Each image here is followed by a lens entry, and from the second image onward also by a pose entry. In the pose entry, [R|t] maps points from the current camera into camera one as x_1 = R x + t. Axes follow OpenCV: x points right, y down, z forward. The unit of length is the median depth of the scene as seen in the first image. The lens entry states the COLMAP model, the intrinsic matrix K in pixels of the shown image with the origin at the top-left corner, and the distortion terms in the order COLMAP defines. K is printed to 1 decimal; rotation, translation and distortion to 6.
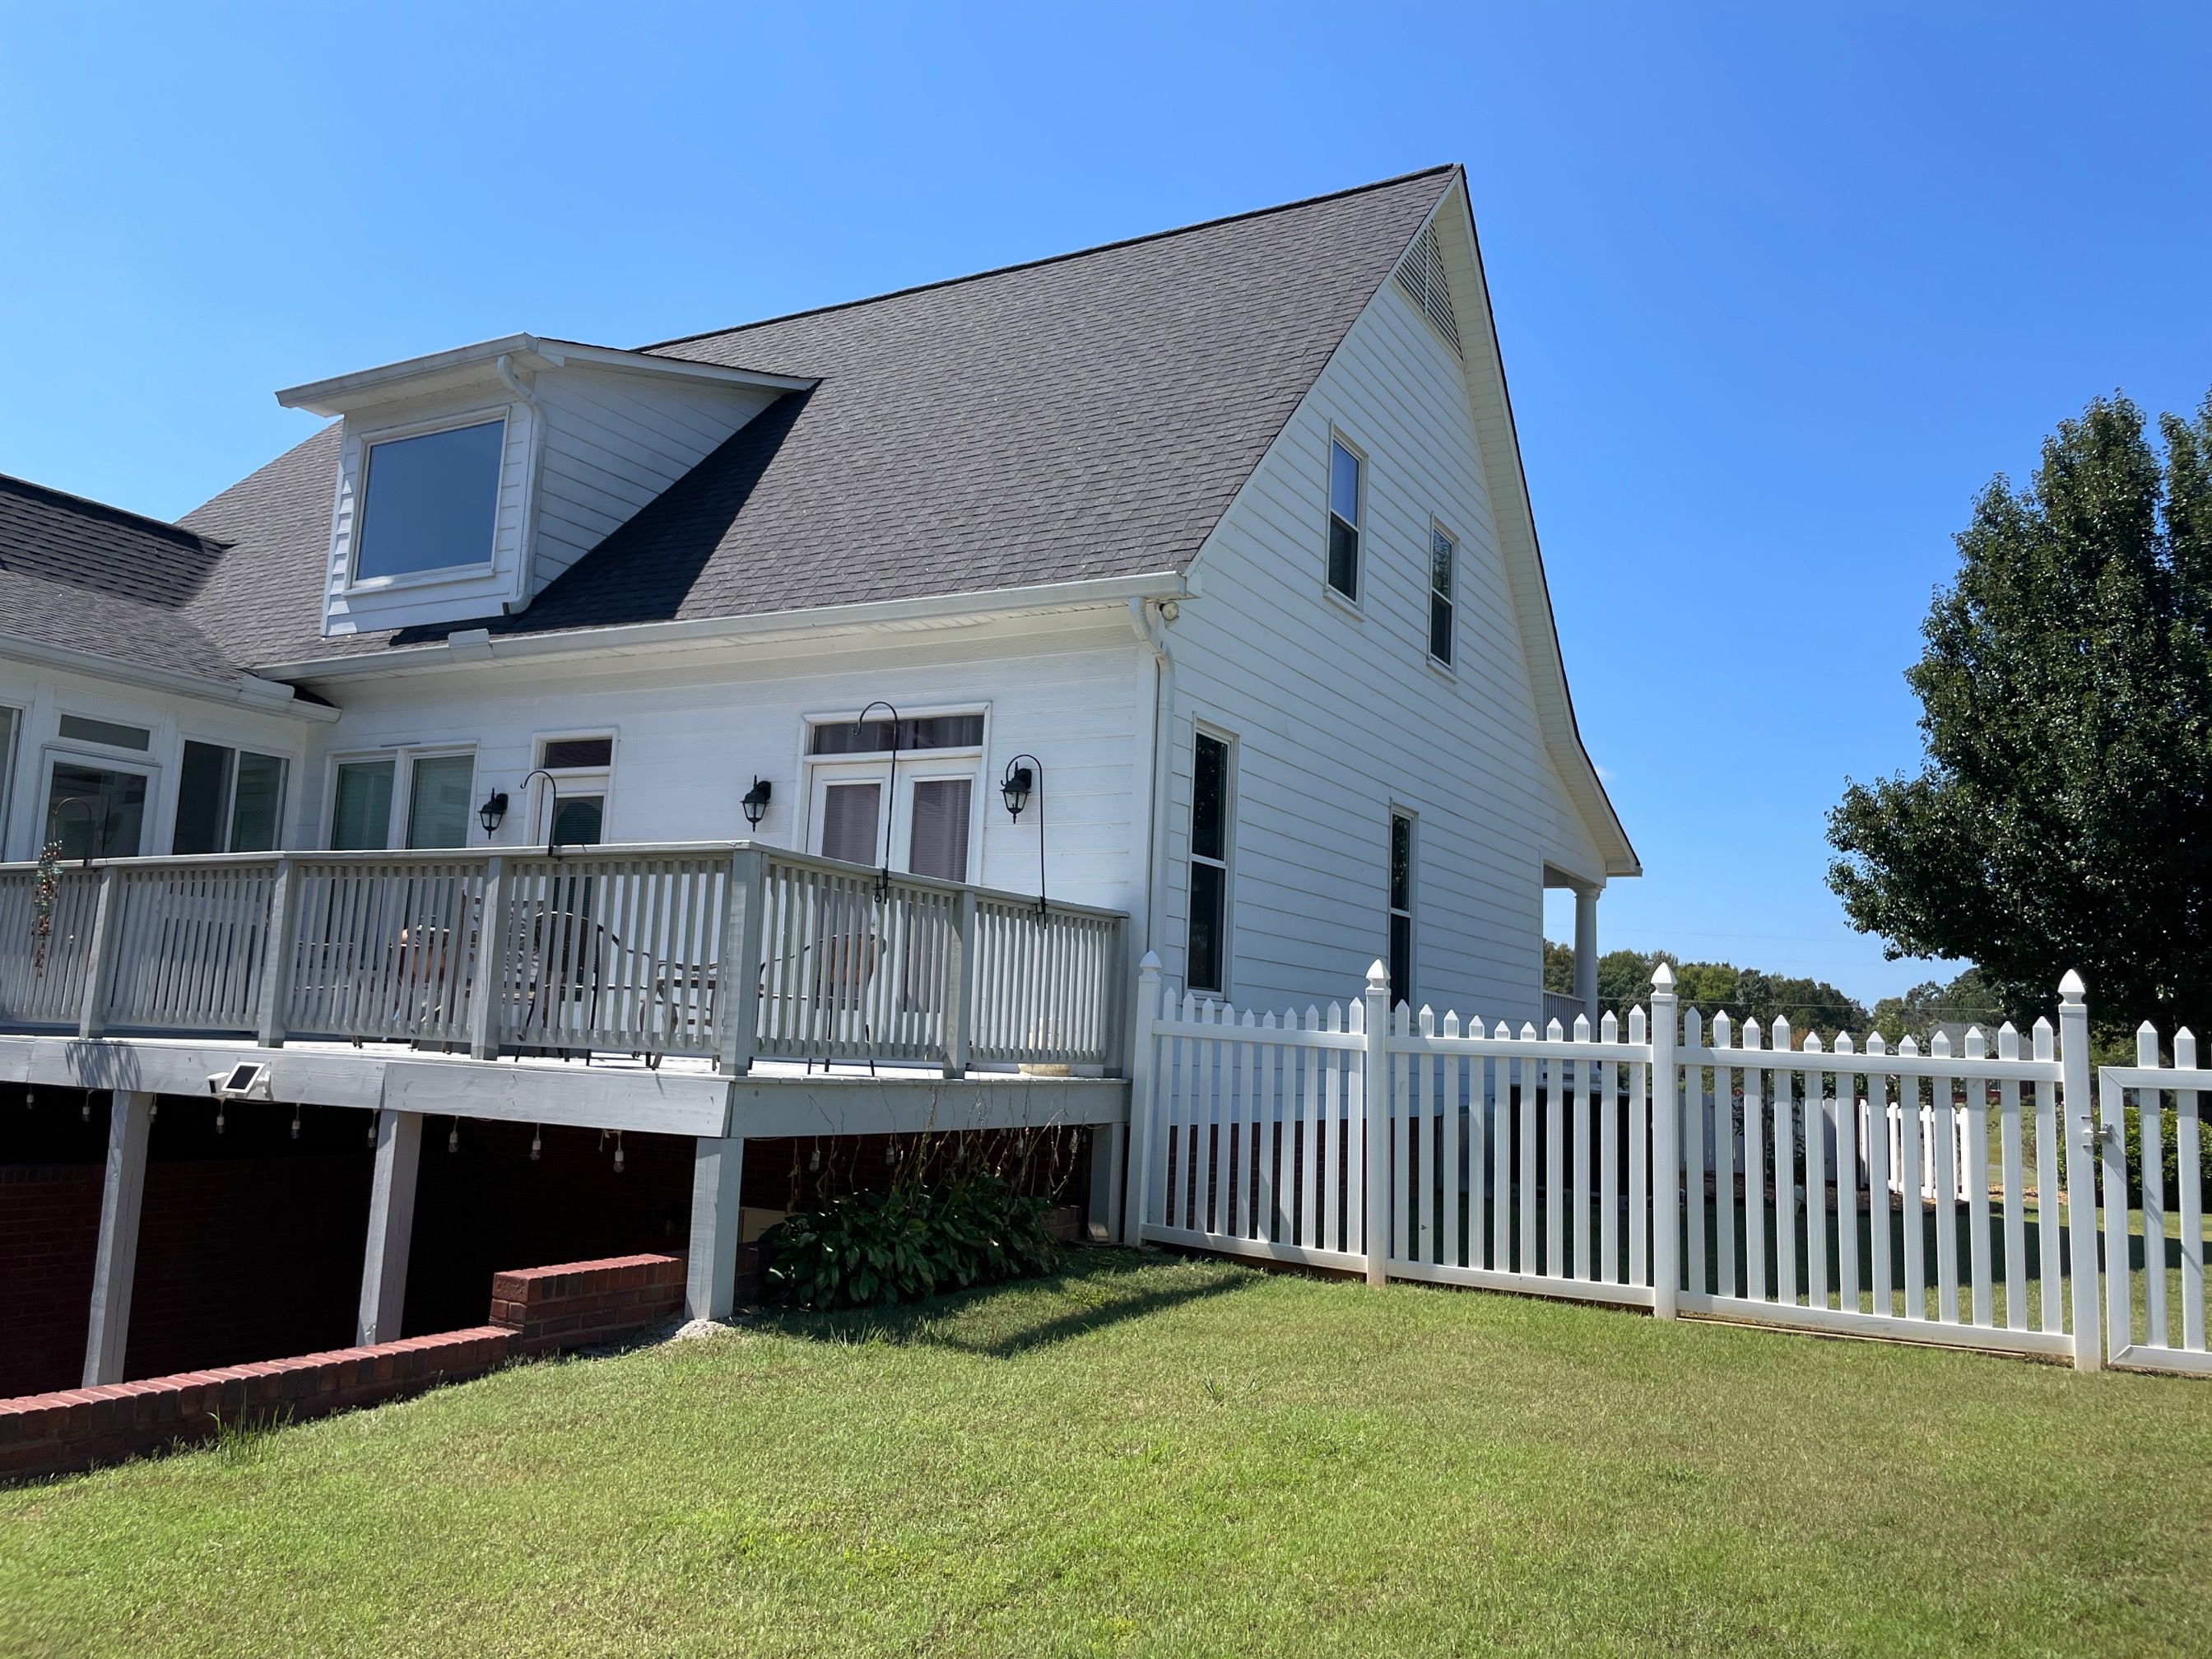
lens RADIAL K [[1696.3, 0, 1106.0], [0, 1696.3, 829.5], [0, 0, 1]] dist [0.096466, -0.150534]
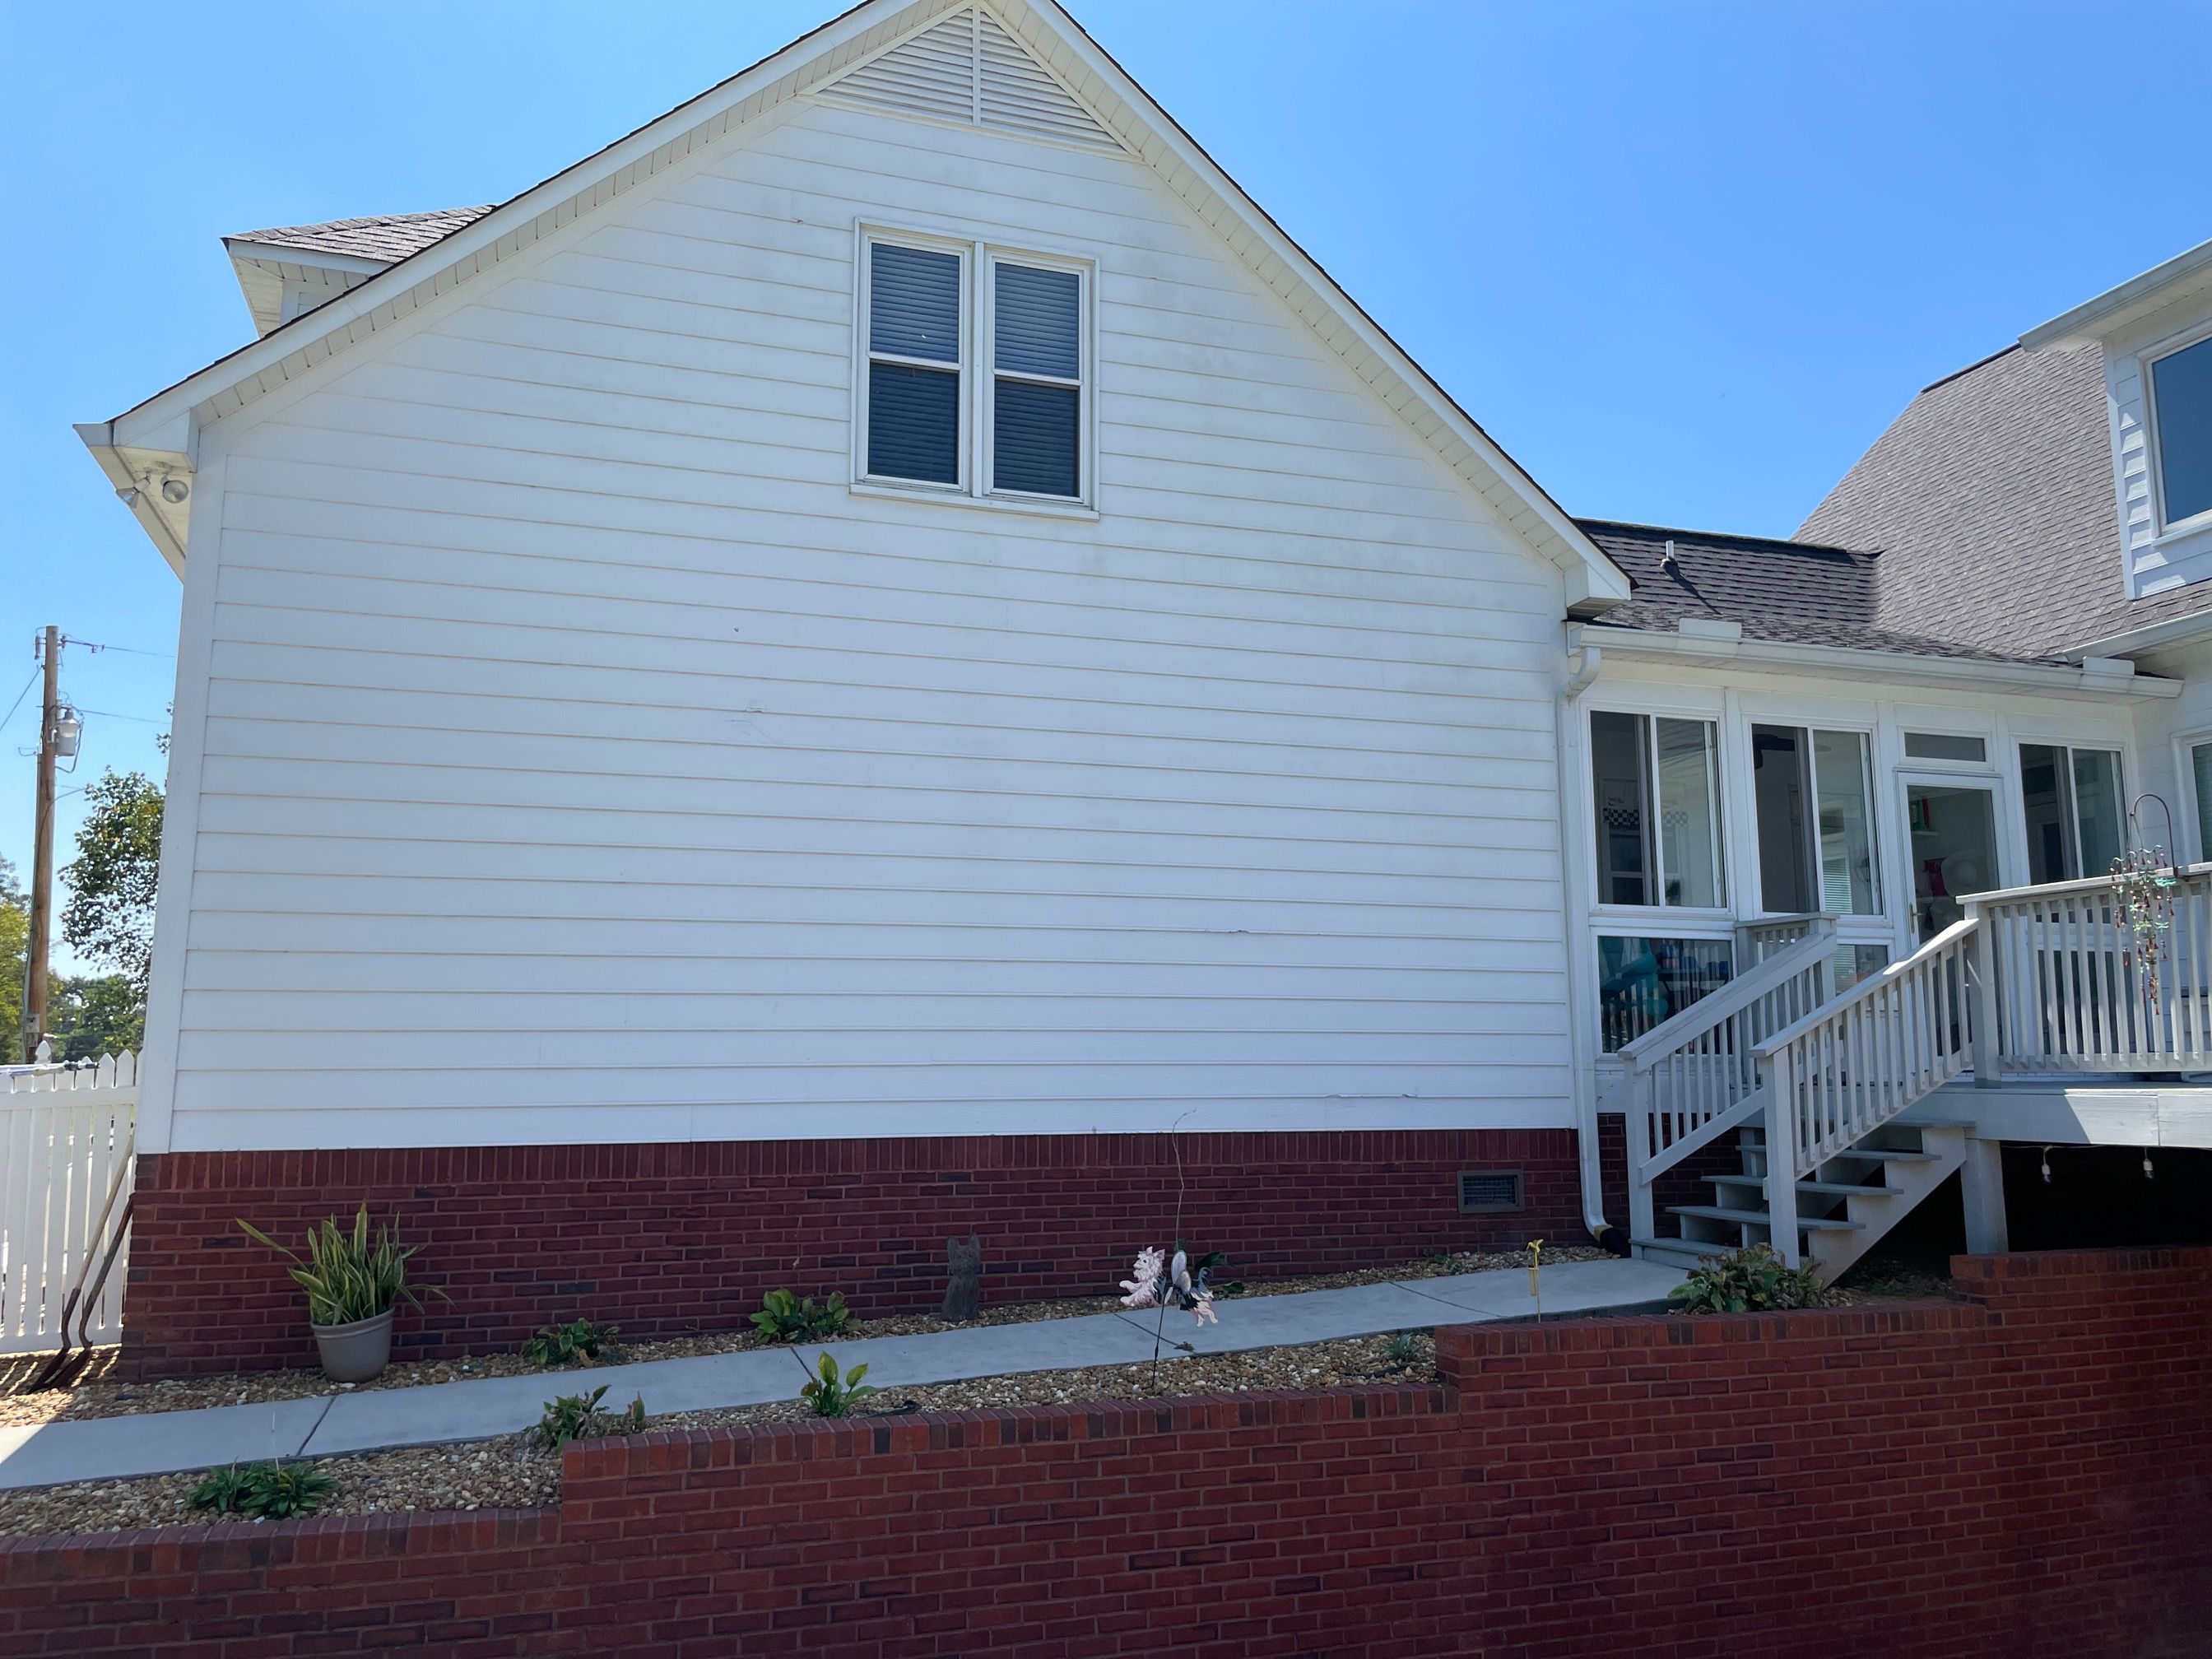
lens RADIAL K [[1696.3, 0, 1106.0], [0, 1696.3, 829.5], [0, 0, 1]] dist [0.096466, -0.150534]
pose [[0.749041, -0.138871, -0.647805, -0.329519], [0.119668, 0.990062, -0.073872, -0.000450], [0.651626, -0.022188, 0.758216, 0.045435]]
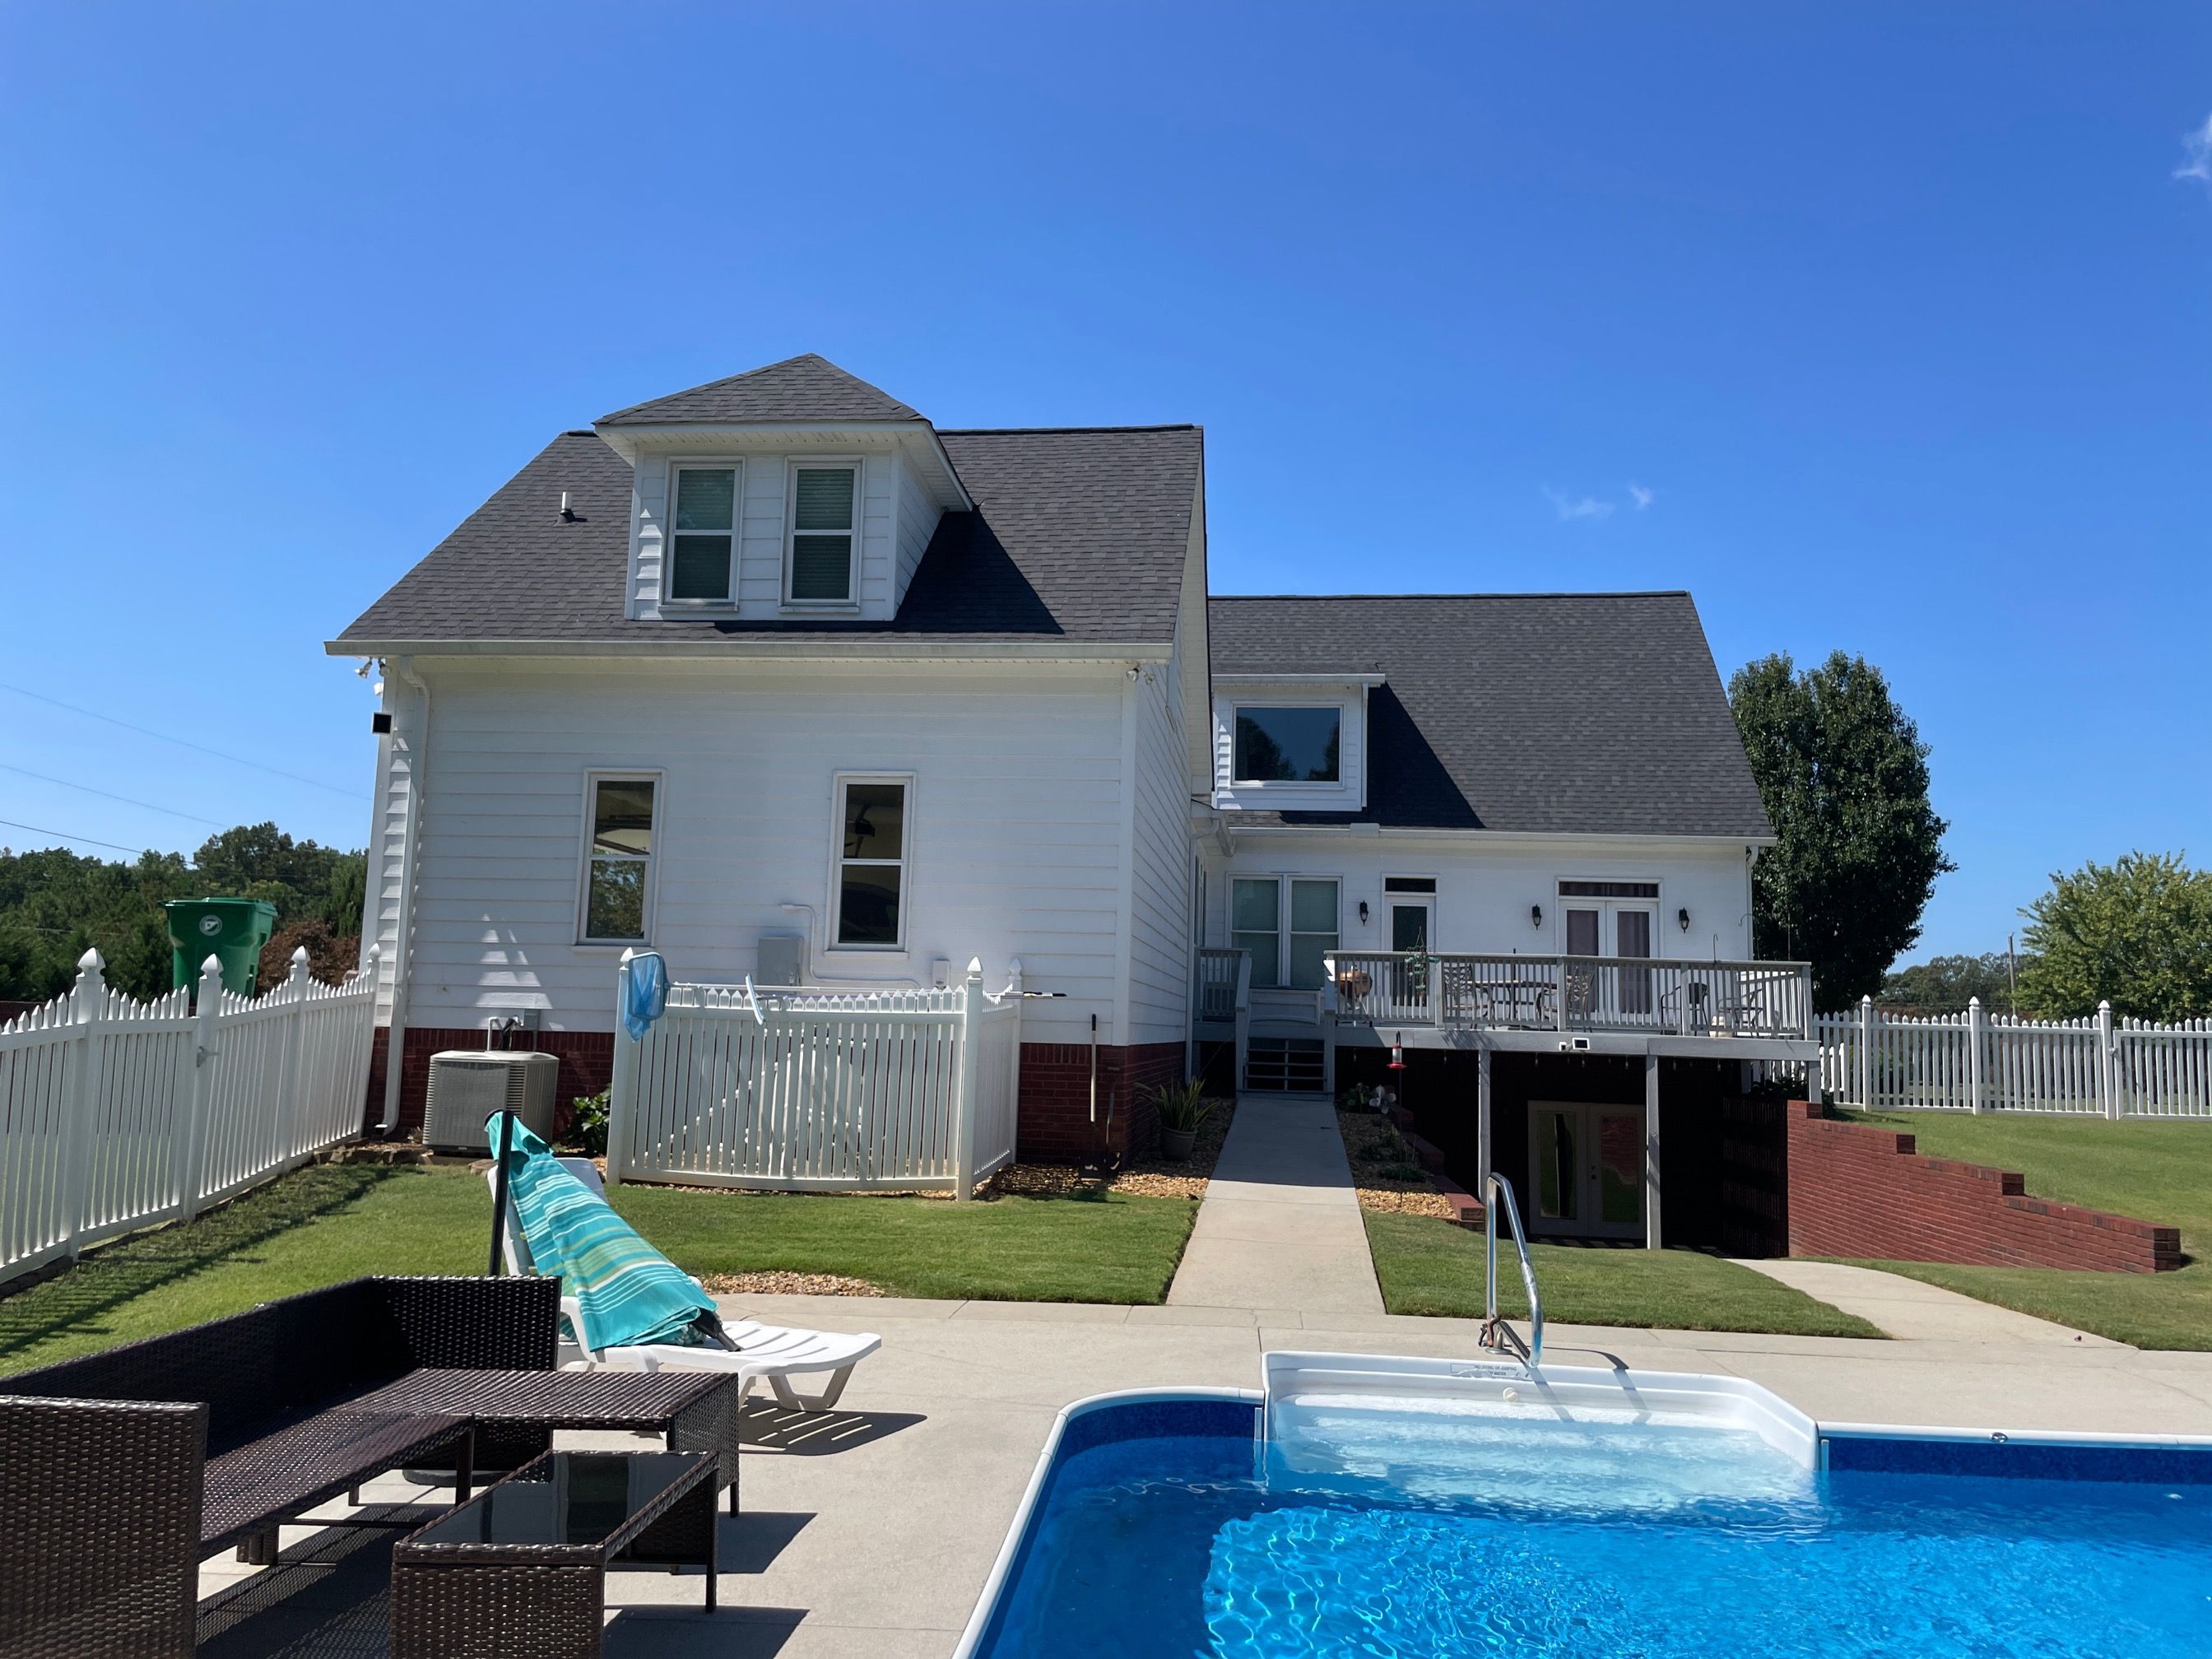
lens RADIAL K [[1696.3, 0, 1106.0], [0, 1696.3, 829.5], [0, 0, 1]] dist [0.096466, -0.150534]
pose [[0.918451, 0.028898, 0.394478, -1.407748], [-0.039024, 0.999082, 0.017669, -0.128726], [-0.393605, -0.031623, 0.918736, -0.705190]]
